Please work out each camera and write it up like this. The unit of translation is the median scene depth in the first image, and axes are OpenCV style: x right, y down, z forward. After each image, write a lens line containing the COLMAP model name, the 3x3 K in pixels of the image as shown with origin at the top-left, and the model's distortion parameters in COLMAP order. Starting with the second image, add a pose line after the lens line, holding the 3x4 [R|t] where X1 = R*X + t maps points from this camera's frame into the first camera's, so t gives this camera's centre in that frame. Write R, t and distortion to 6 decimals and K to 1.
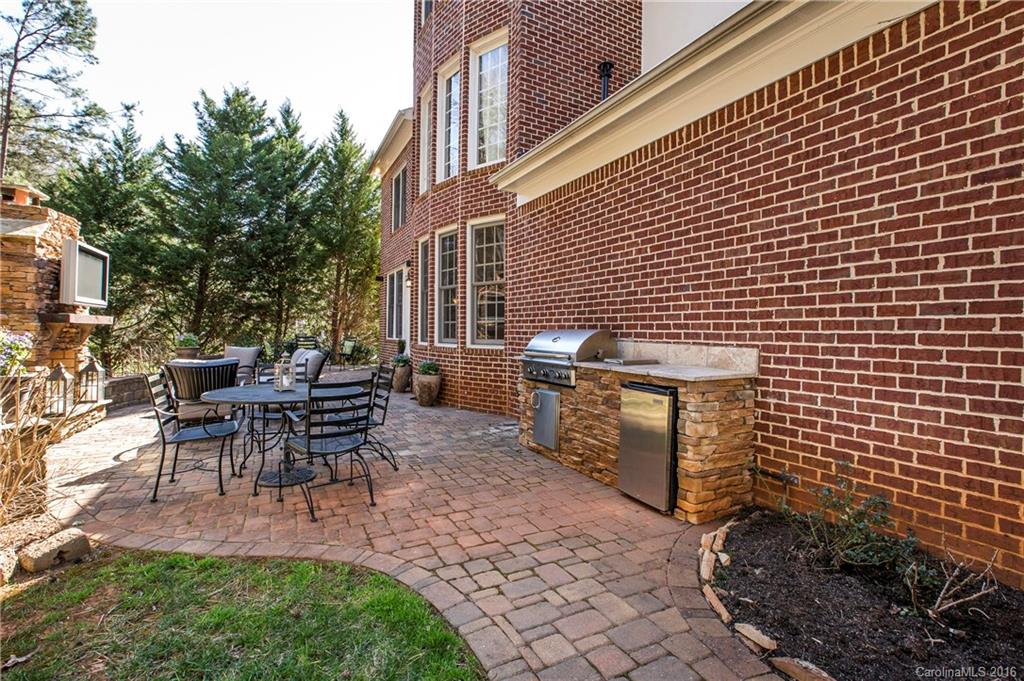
lens RADIAL K [[461.8, 0, 509.4], [0, 461.8, 335.7], [0, 0, 1]] dist [0.005573, 0.001039]
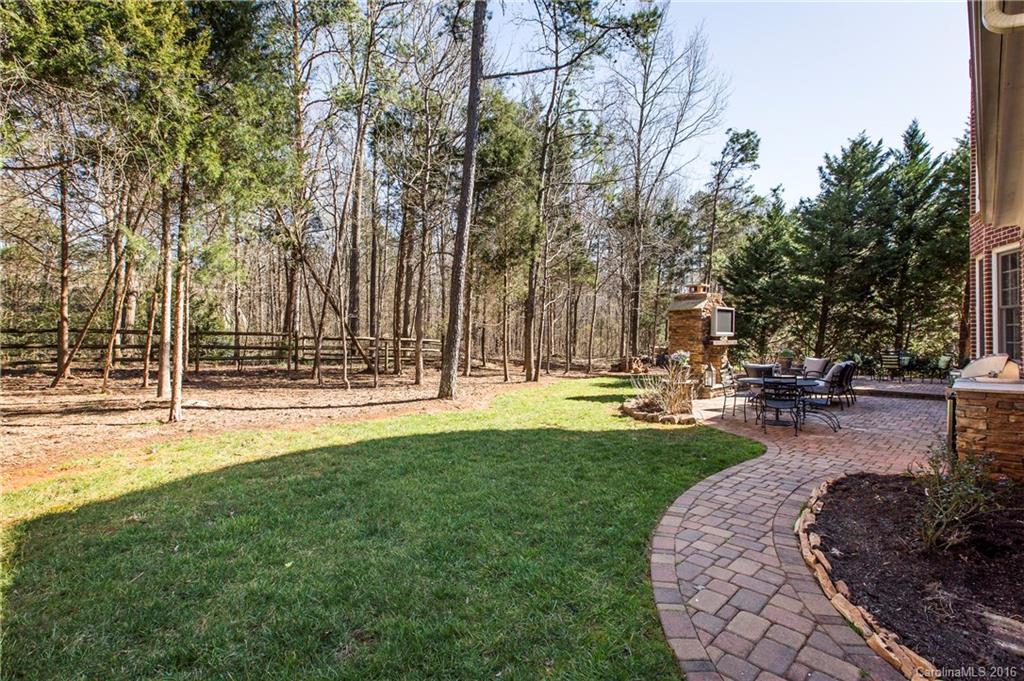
lens RADIAL K [[461.8, 0, 509.6], [0, 461.8, 338.8], [0, 0, 1]] dist [0.005573, 0.001039]
pose [[0.288010, -0.006534, -0.957605, 0.333251], [-0.004134, 0.999959, -0.008067, -0.013611], [0.957618, 0.006282, 0.287971, -0.211618]]
